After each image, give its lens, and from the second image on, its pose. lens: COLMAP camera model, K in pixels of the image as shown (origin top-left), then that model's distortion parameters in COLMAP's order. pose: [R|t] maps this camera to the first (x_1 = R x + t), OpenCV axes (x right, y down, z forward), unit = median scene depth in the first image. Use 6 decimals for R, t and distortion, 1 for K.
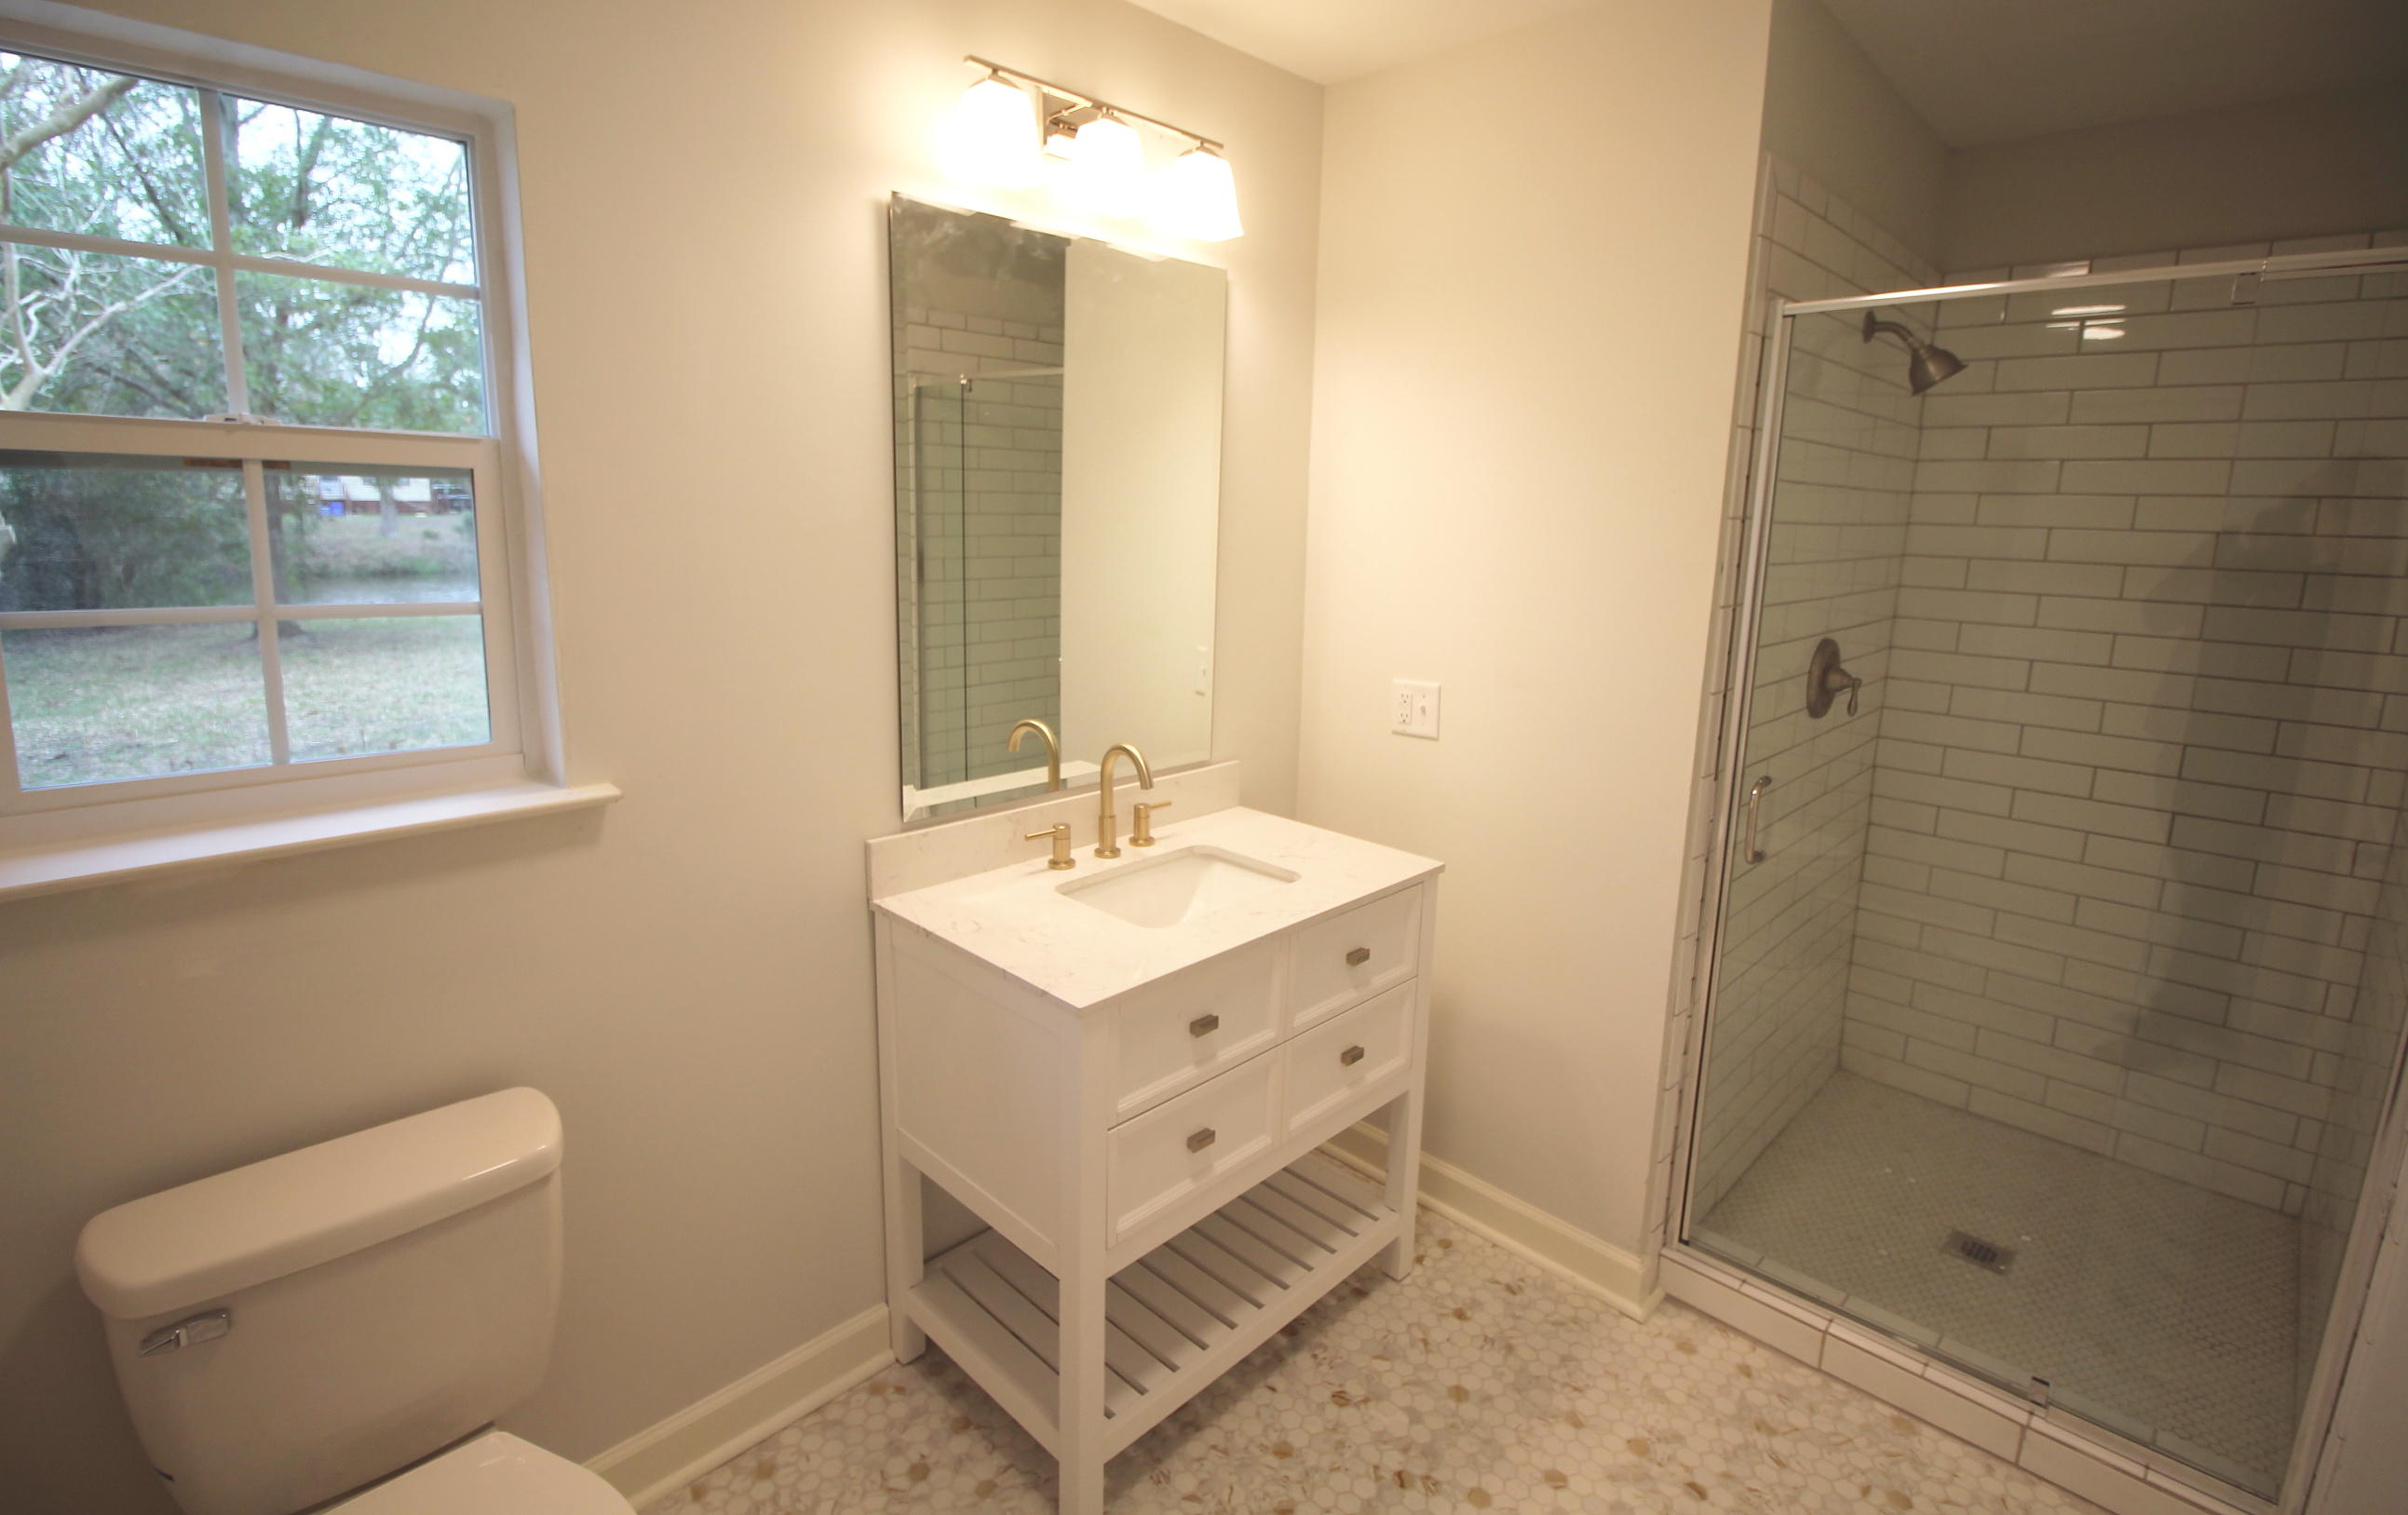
lens RADIAL K [[1113.0, 0, 1204.0], [0, 1113.0, 757.5], [0, 0, 1]] dist [0.000278, -0.000049]
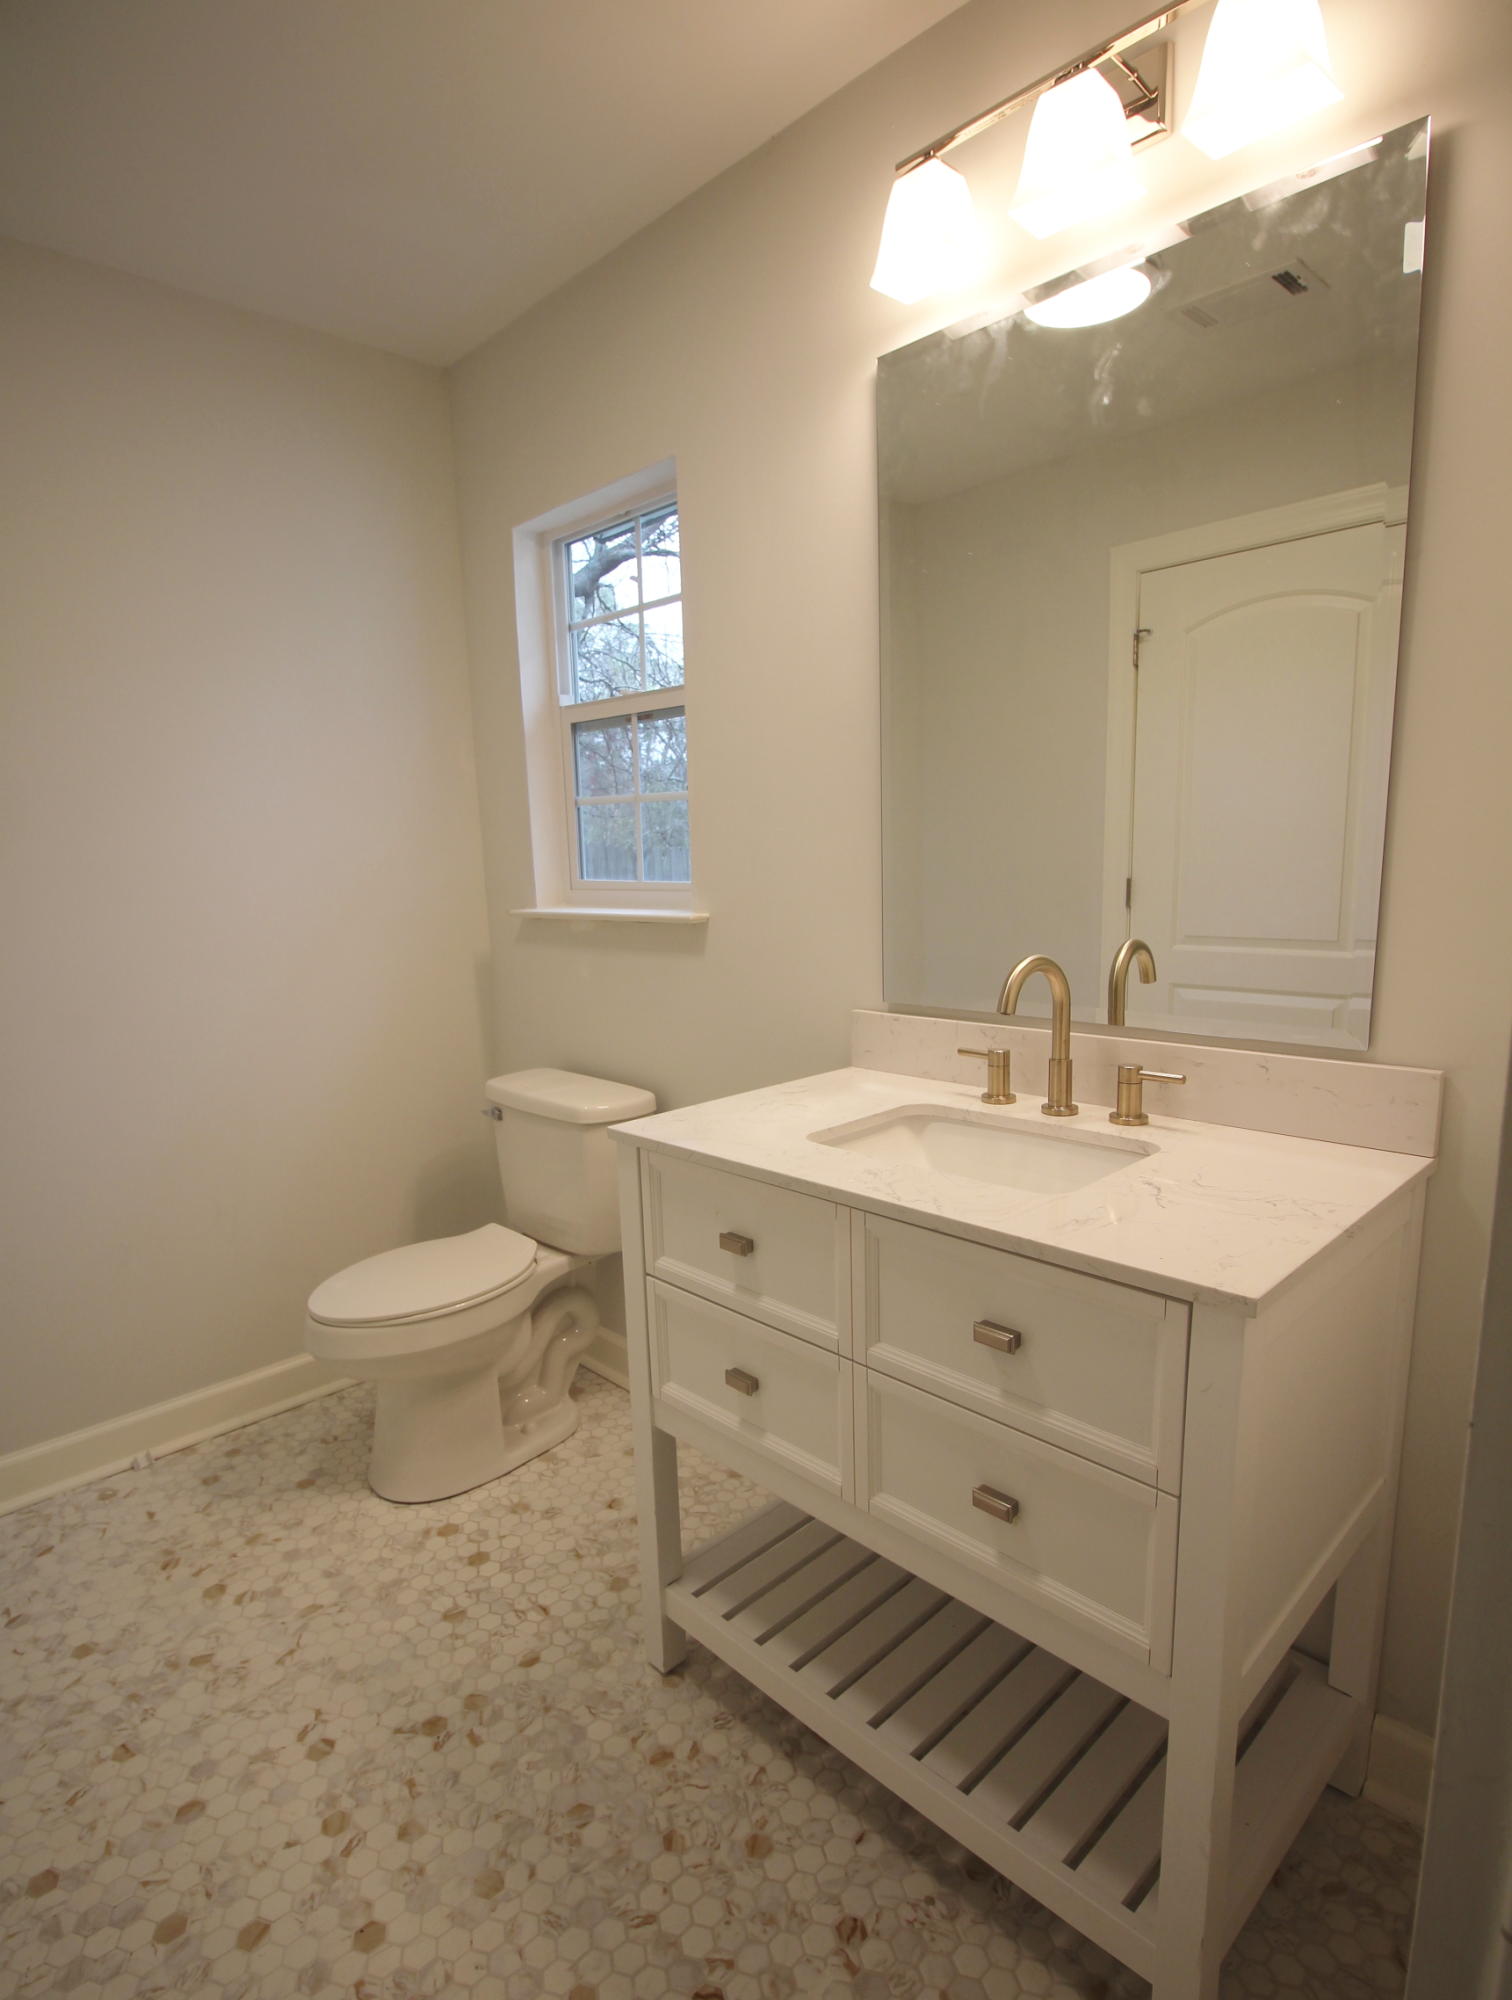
lens RADIAL K [[1070.1, 0, 754.7], [0, 1070.1, 1048.6], [0, 0, 1]] dist [-0.019893, -0.000810]
pose [[-0.030543, 0.165590, -0.985722, 0.697387], [-0.194651, 0.966316, 0.168361, -0.040586], [0.980397, 0.197014, 0.002718, 0.871421]]
